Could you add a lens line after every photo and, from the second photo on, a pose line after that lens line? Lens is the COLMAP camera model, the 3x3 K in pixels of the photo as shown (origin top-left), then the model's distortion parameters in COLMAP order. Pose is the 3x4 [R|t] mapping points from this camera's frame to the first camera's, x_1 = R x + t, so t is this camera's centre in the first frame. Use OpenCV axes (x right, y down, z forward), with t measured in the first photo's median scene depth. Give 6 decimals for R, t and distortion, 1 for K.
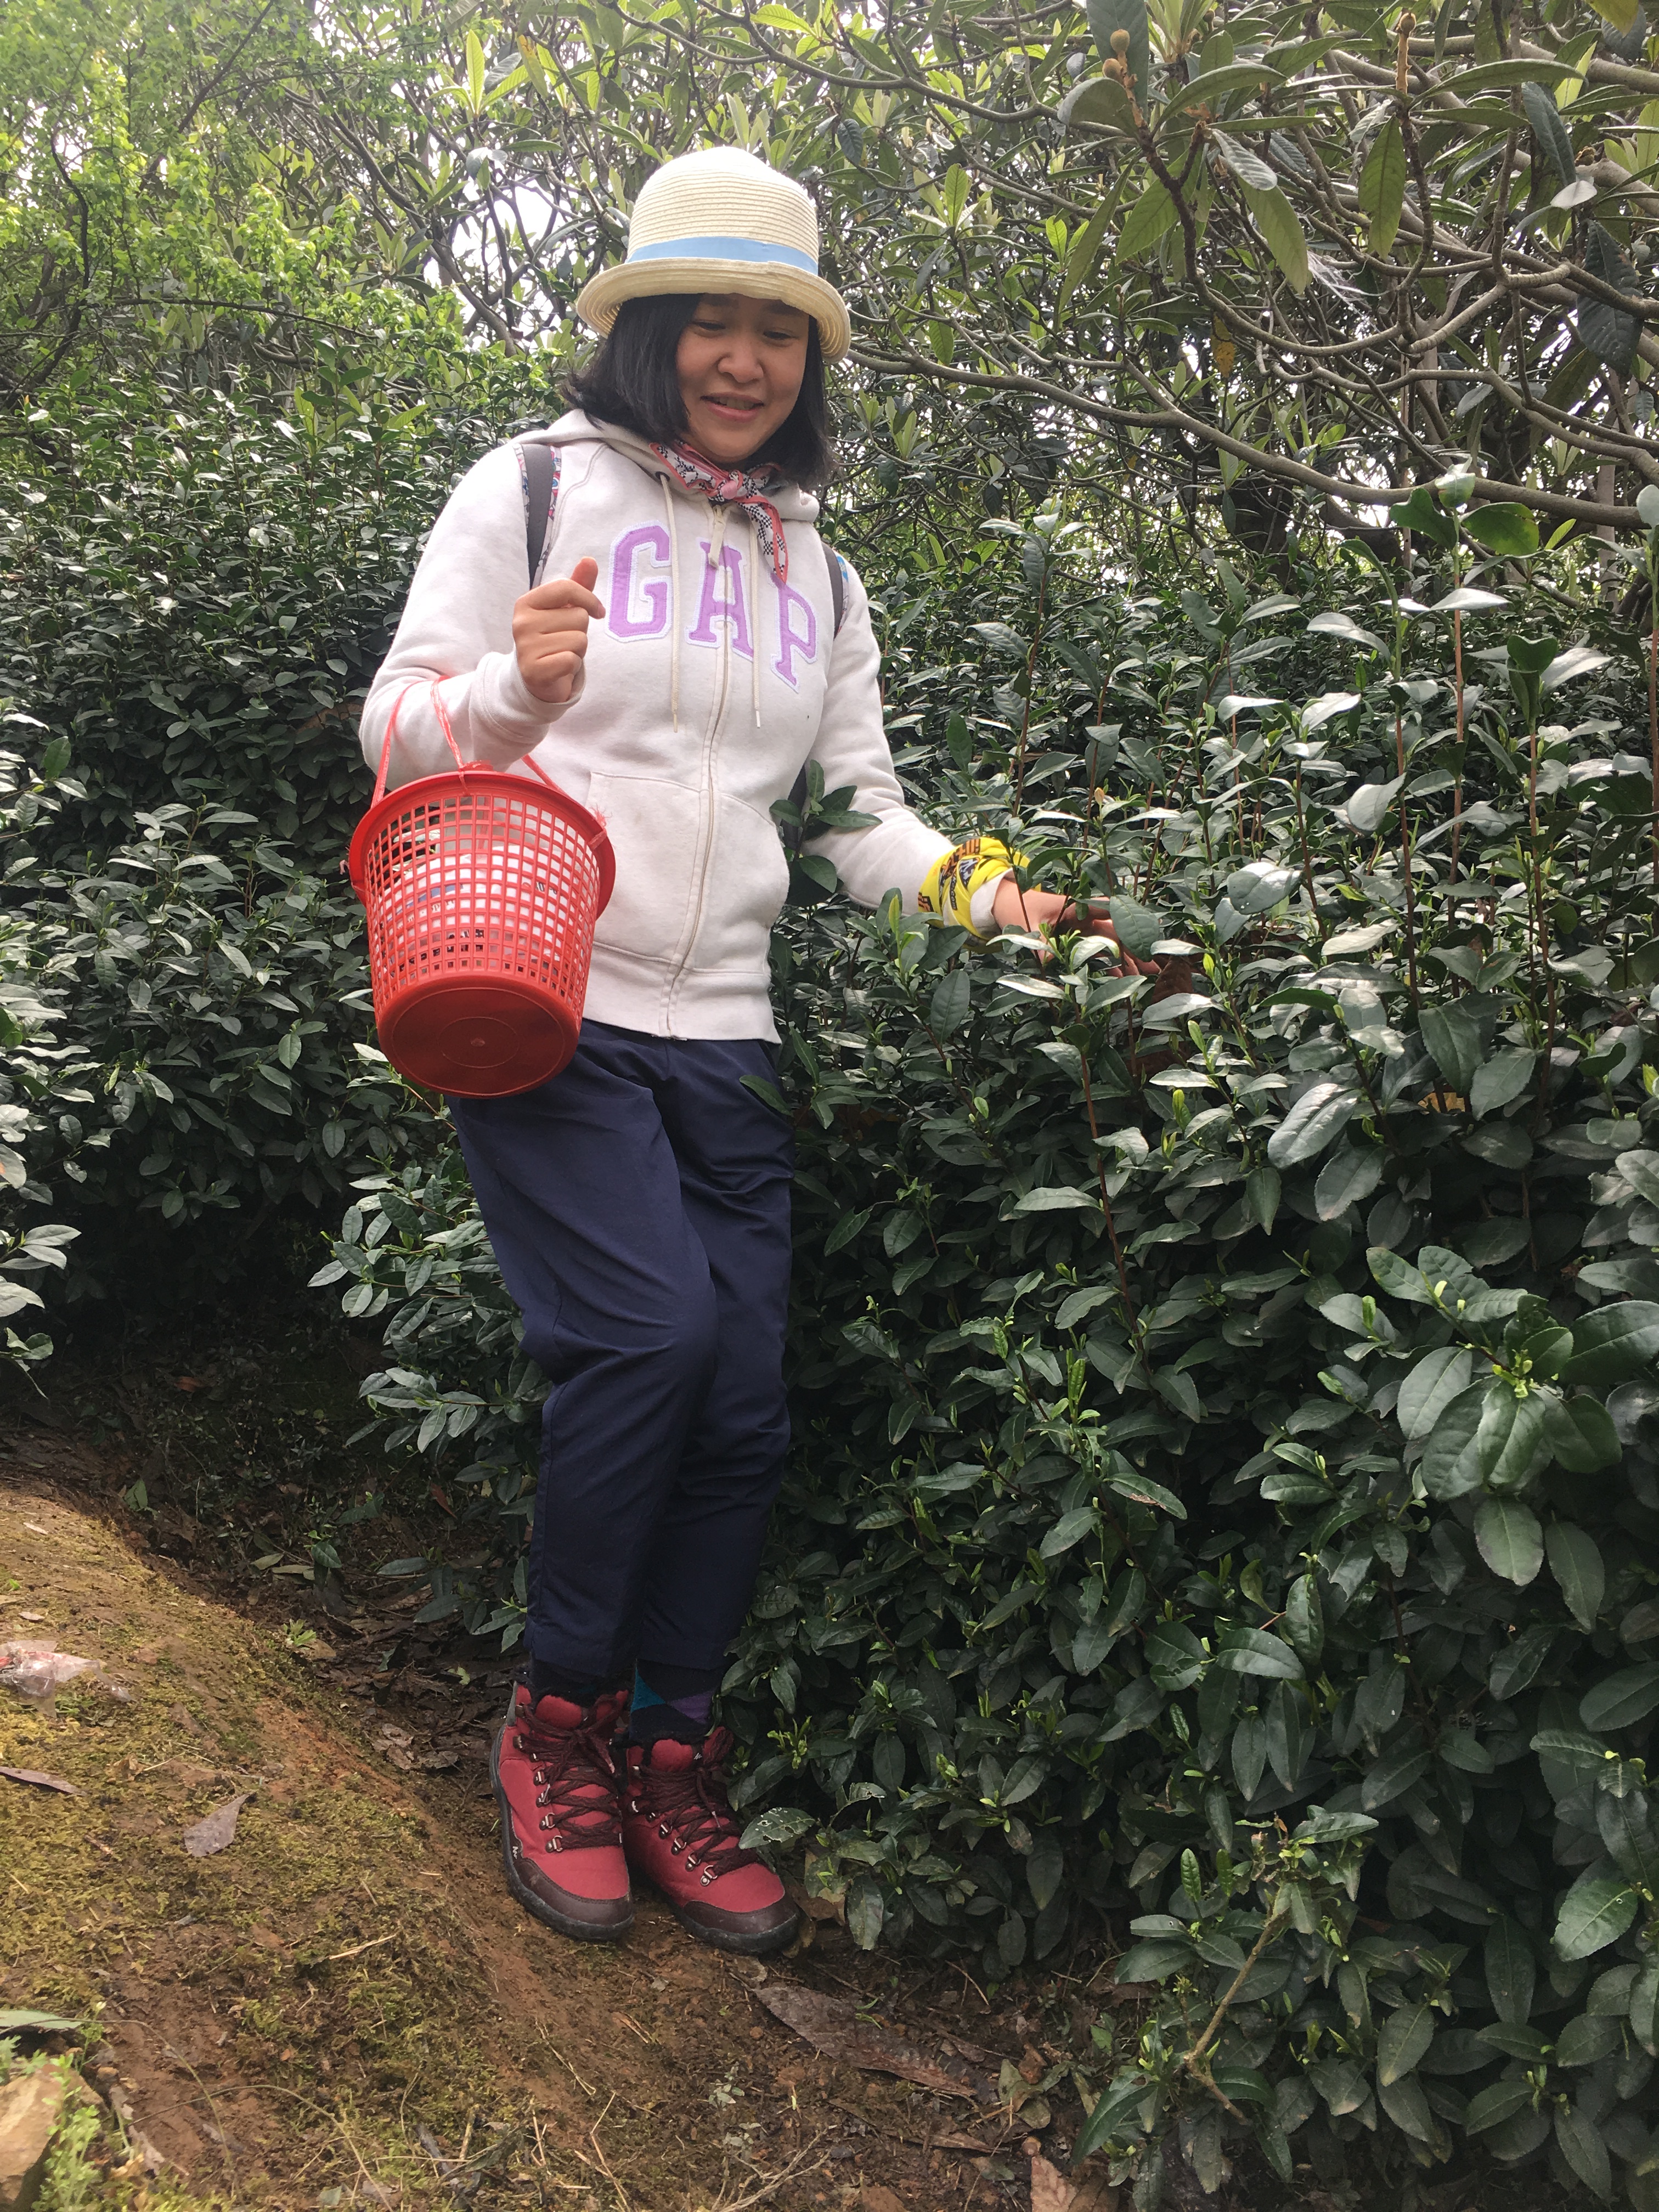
lens RADIAL K [[2045.9, 0, 829.5], [0, 2045.9, 1106.0], [0, 0, 1]] dist [0.299517, -0.425619]
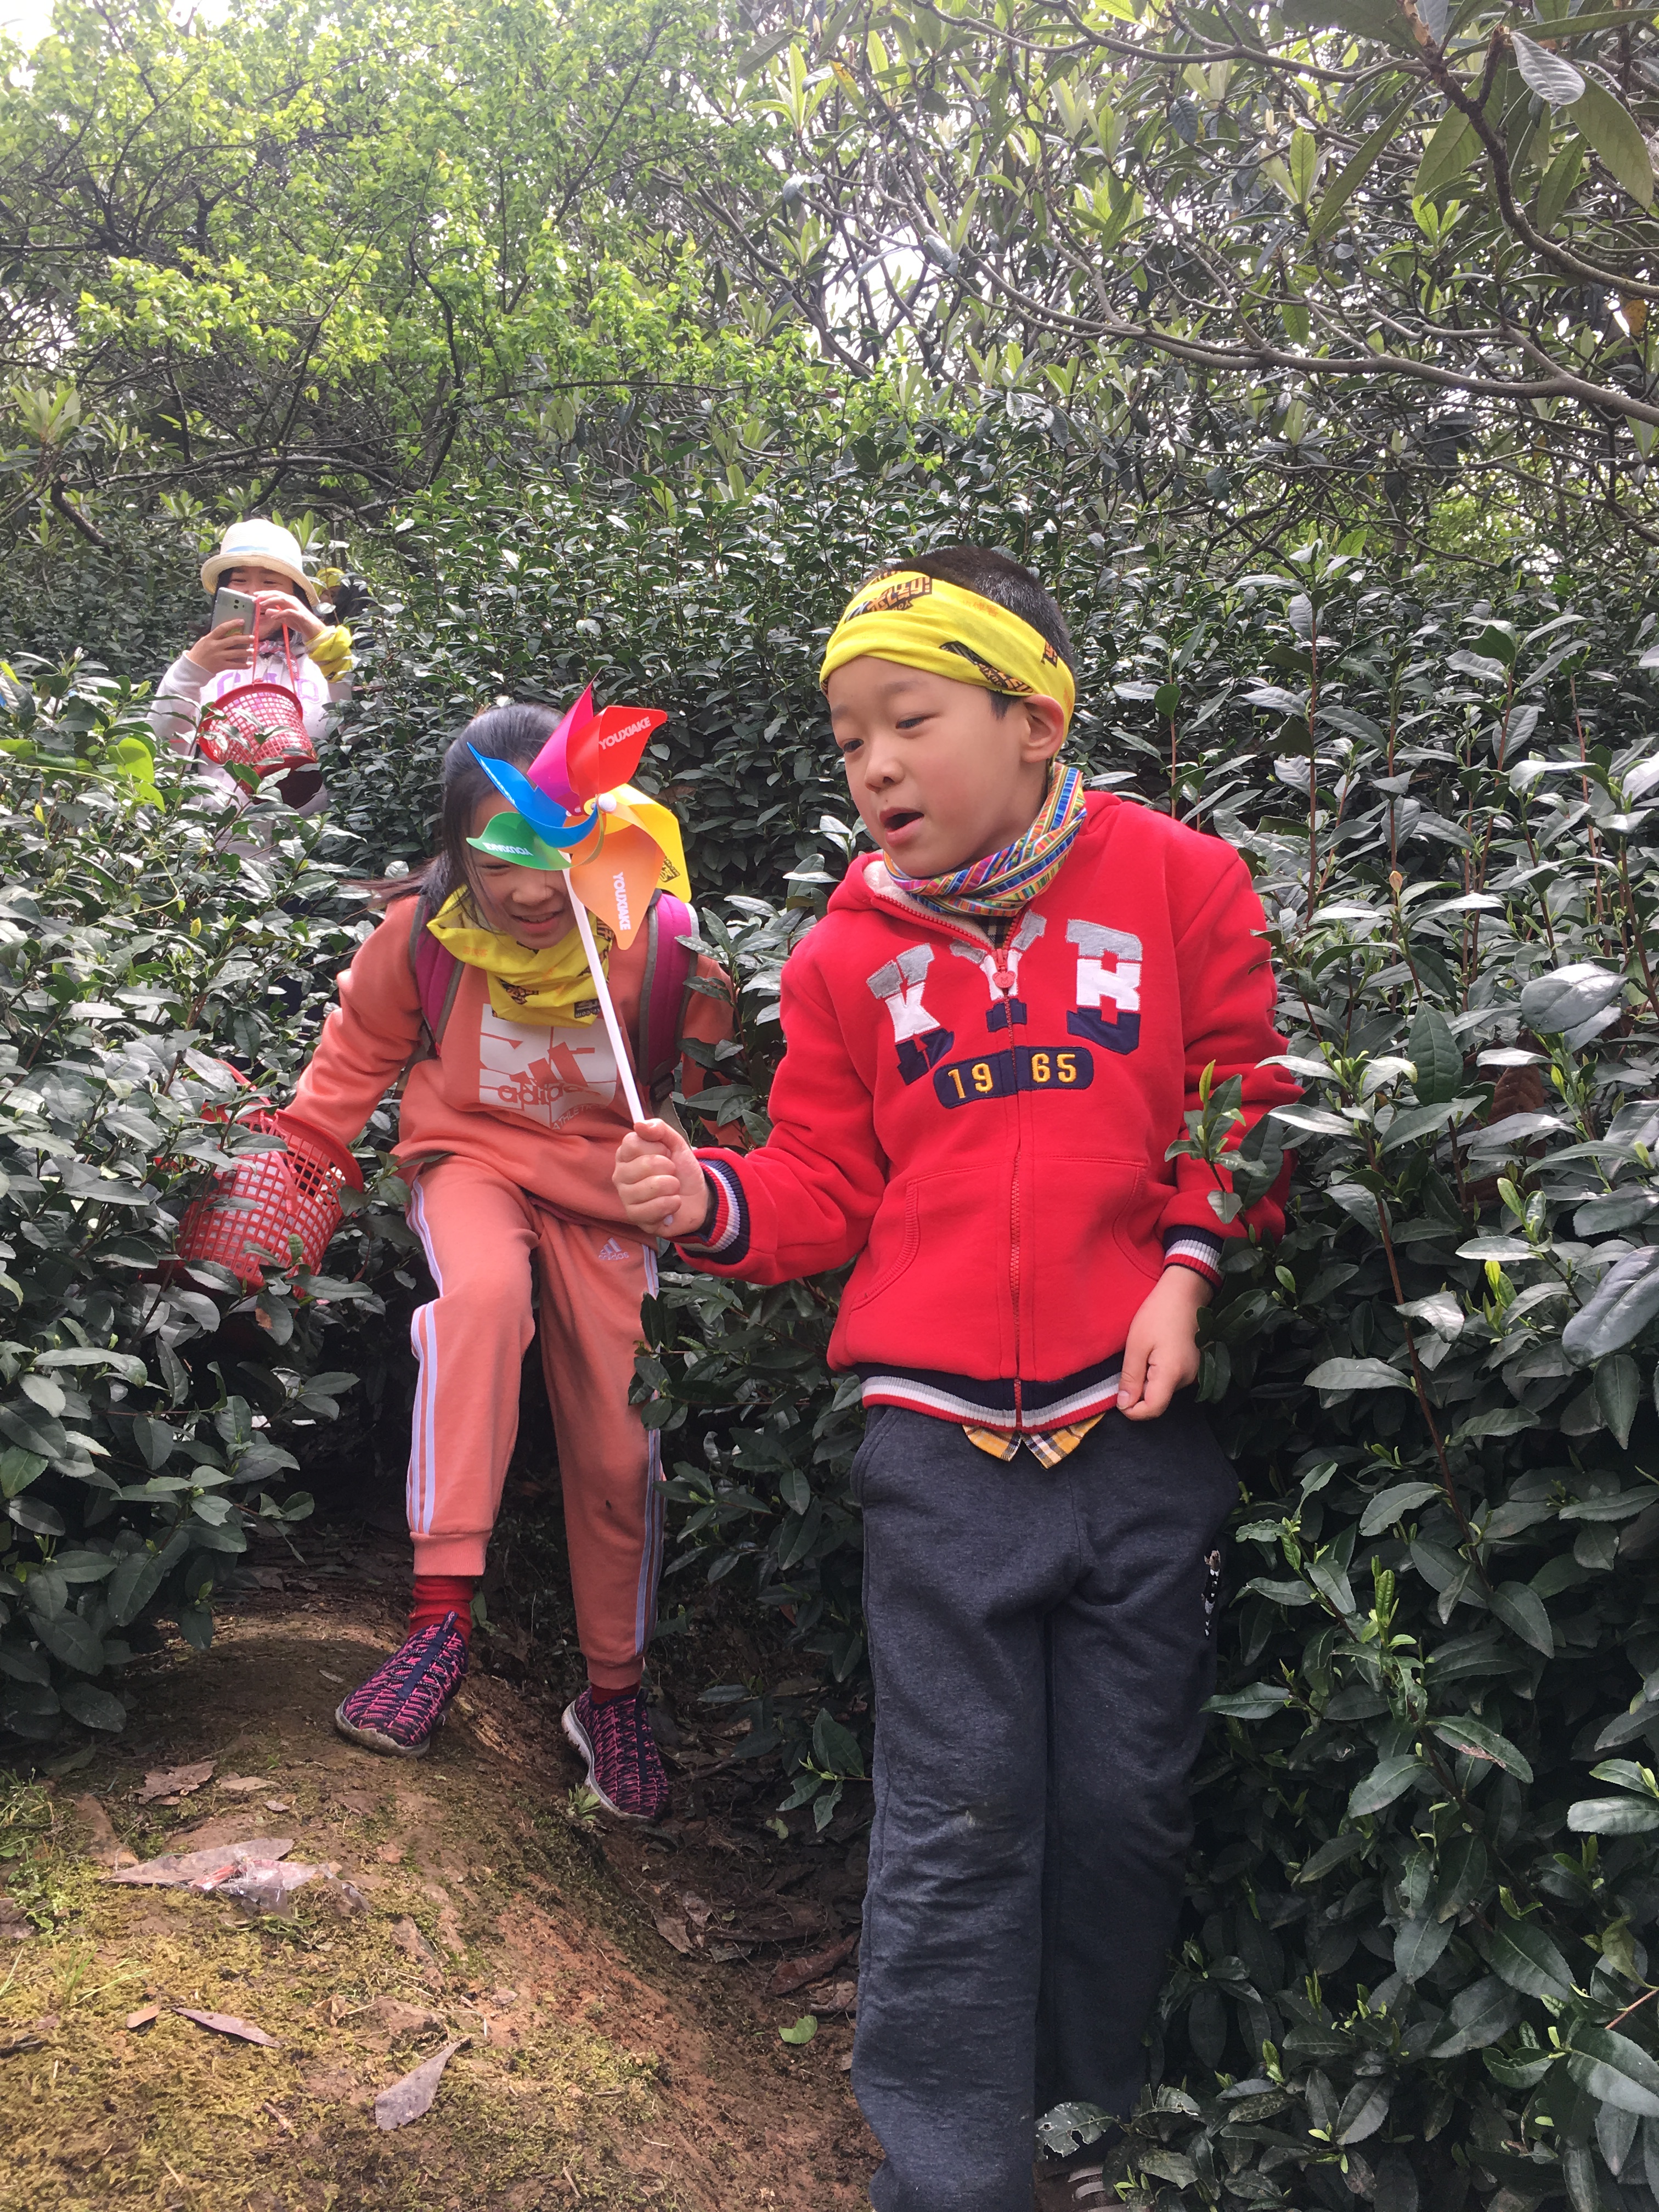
lens RADIAL K [[2045.9, 0, 829.5], [0, 2045.9, 1106.0], [0, 0, 1]] dist [0.299517, -0.425619]
pose [[0.976407, -0.031856, -0.213575, 0.086881], [0.030469, 0.999488, -0.009782, -0.061238], [0.213777, 0.003044, 0.976878, 0.135389]]
